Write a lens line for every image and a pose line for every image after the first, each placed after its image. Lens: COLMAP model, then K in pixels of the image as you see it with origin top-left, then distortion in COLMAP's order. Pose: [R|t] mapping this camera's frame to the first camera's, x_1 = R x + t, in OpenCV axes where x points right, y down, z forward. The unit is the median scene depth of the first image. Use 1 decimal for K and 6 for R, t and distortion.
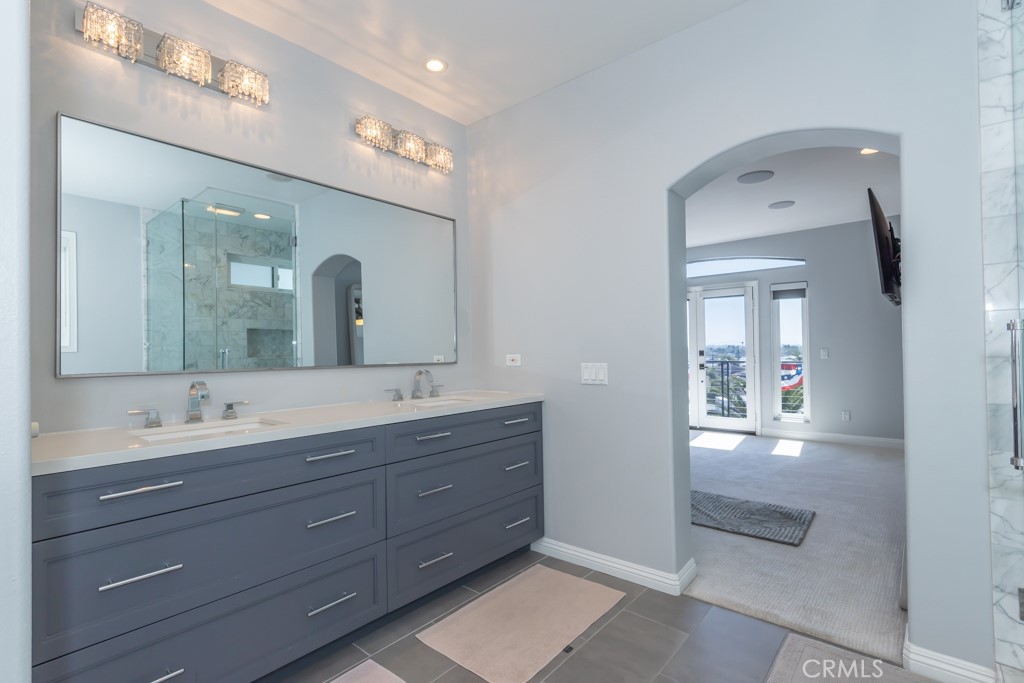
lens RADIAL K [[486.3, 0, 526.8], [0, 486.3, 344.7], [0, 0, 1]] dist [-0.003169, -0.000392]
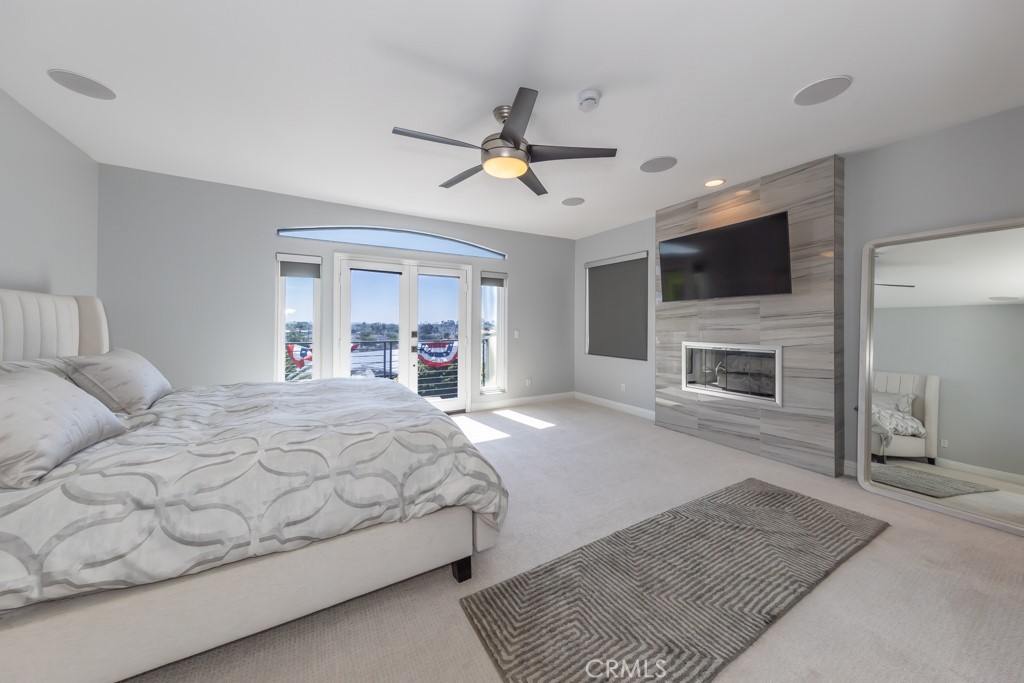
lens RADIAL K [[357.9, 0, 513.7], [0, 357.9, 324.0], [0, 0, 1]] dist [0.024569, 0.000024]
pose [[0.339997, 0.012367, 0.940345, -0.198172], [-0.017473, 0.999824, -0.006831, -0.000414], [-0.940264, -0.014108, 0.340153, 0.568323]]
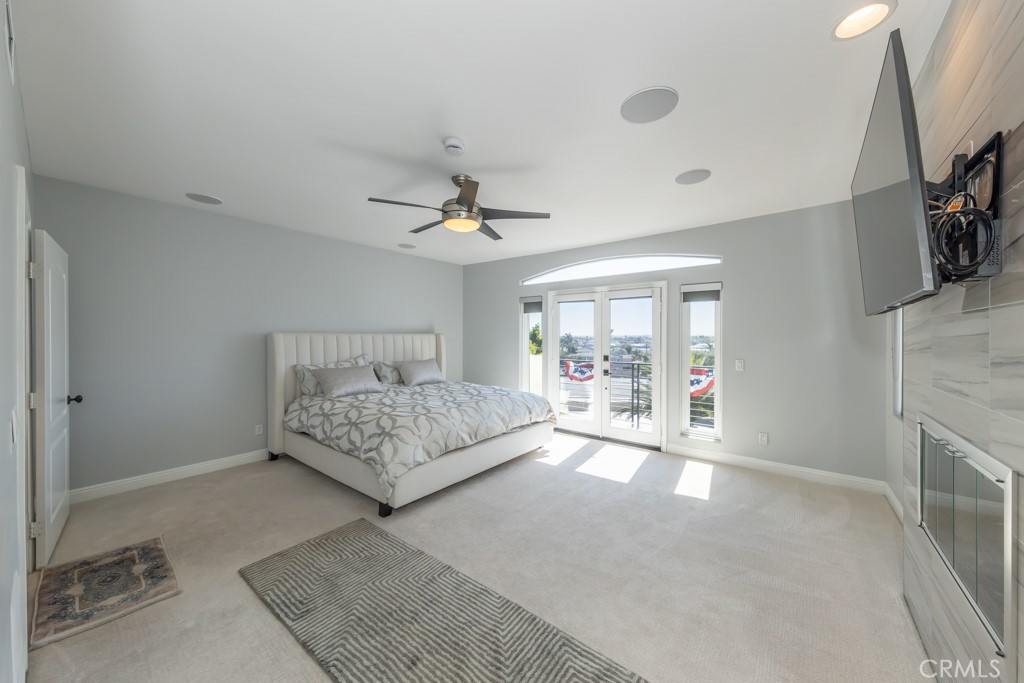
lens RADIAL K [[370.4, 0, 512.0], [0, 370.4, 341.5], [0, 0, 1]] dist [0.026768, 0.000000]
pose [[0.999636, 0.013318, 0.023479, 0.153764], [-0.013870, 0.999627, 0.023512, -0.027606], [-0.023157, -0.023829, 0.999448, 0.277403]]
